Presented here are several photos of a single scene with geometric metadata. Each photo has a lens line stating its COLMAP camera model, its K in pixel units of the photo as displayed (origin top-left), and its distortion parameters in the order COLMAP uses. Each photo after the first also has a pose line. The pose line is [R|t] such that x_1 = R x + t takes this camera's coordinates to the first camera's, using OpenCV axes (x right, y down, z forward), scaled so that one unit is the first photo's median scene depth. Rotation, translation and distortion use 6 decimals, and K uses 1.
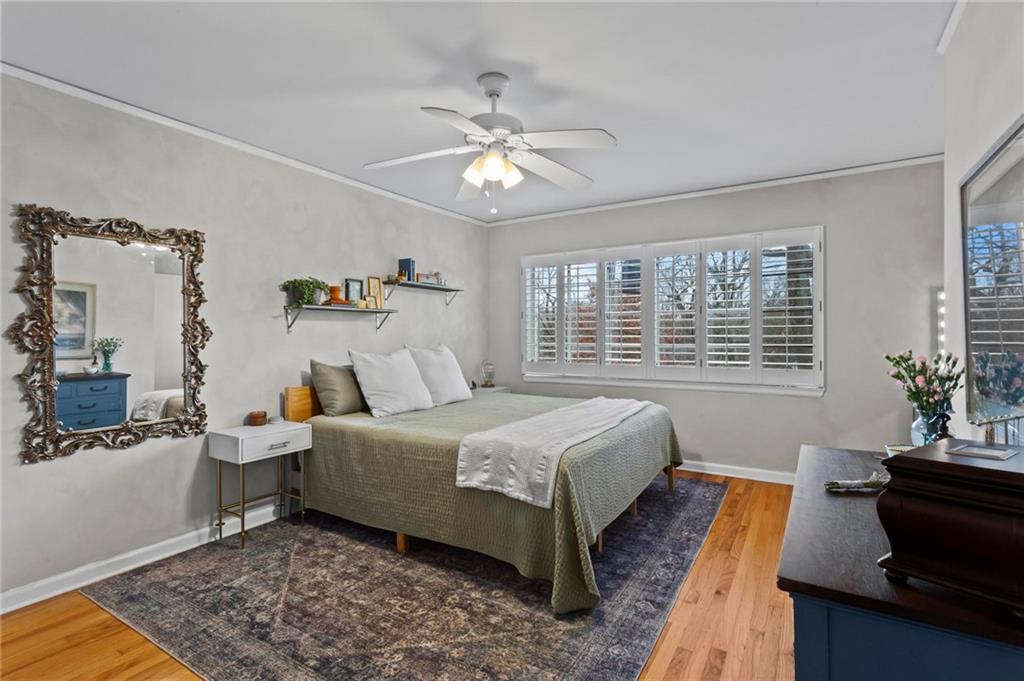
lens RADIAL K [[491.2, 0, 507.3], [0, 491.2, 342.4], [0, 0, 1]] dist [-0.003742, -0.000232]
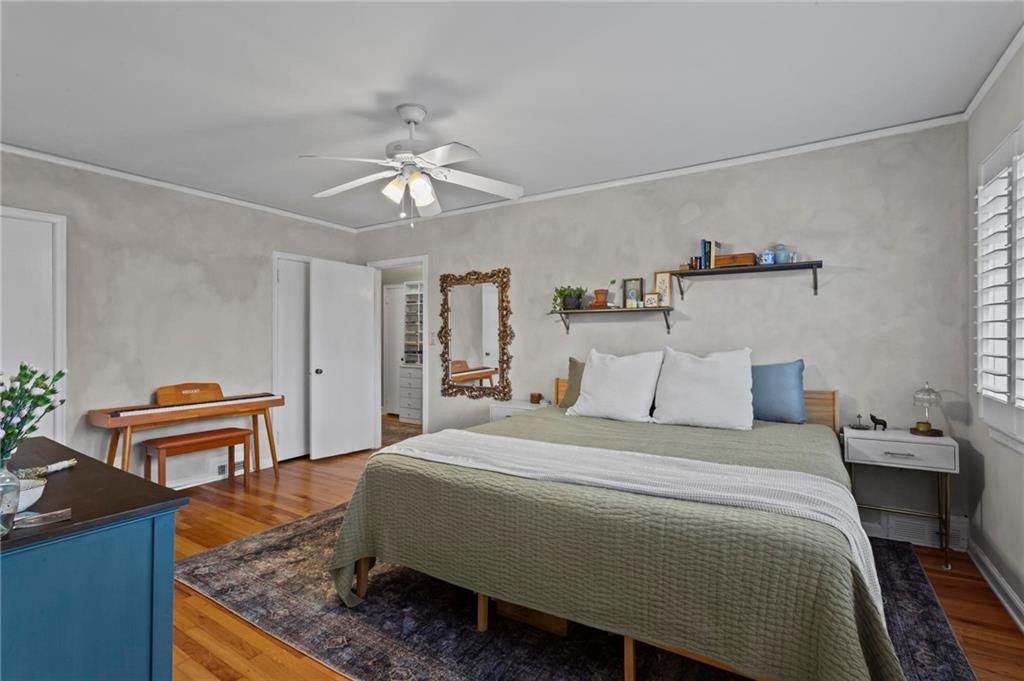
lens RADIAL K [[491.2, 0, 507.3], [0, 491.2, 342.4], [0, 0, 1]] dist [-0.003742, -0.000232]
pose [[-0.022343, 0.014720, -0.999642, 1.069089], [-0.013145, 0.999801, 0.015016, -0.020634], [0.999664, 0.013475, -0.022145, 1.225499]]
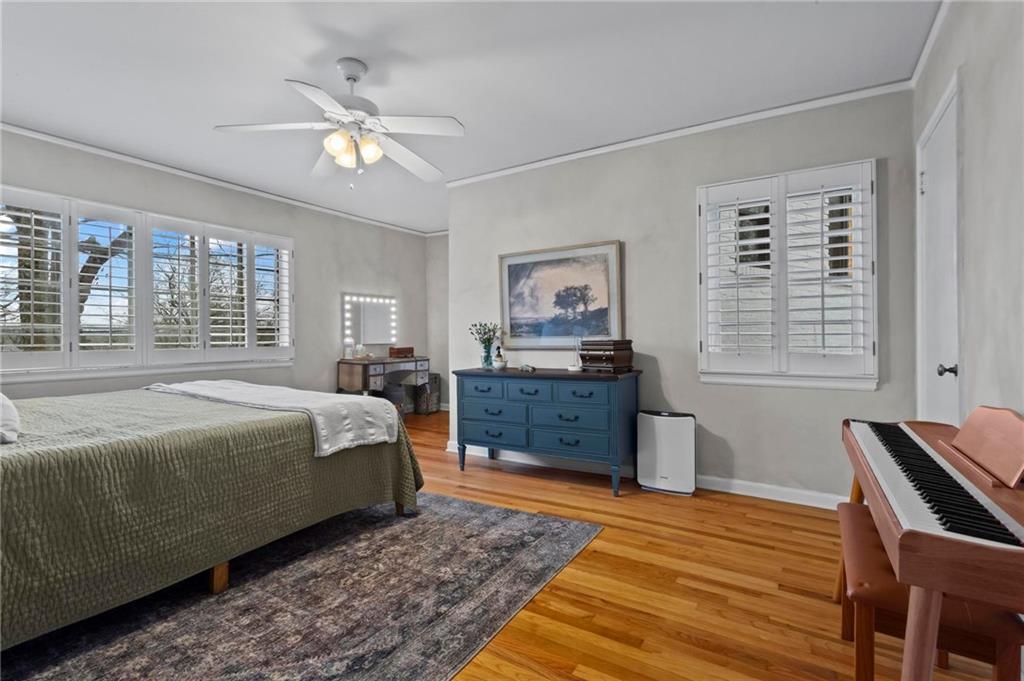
lens RADIAL K [[472.1, 0, 512.0], [0, 472.1, 340.5], [0, 0, 1]] dist [-0.001238, -0.000001]
pose [[0.000696, -0.006648, 0.999978, -1.041464], [0.018745, 0.999802, 0.006634, 0.069213], [-0.999824, 0.018740, 0.000820, 0.640156]]
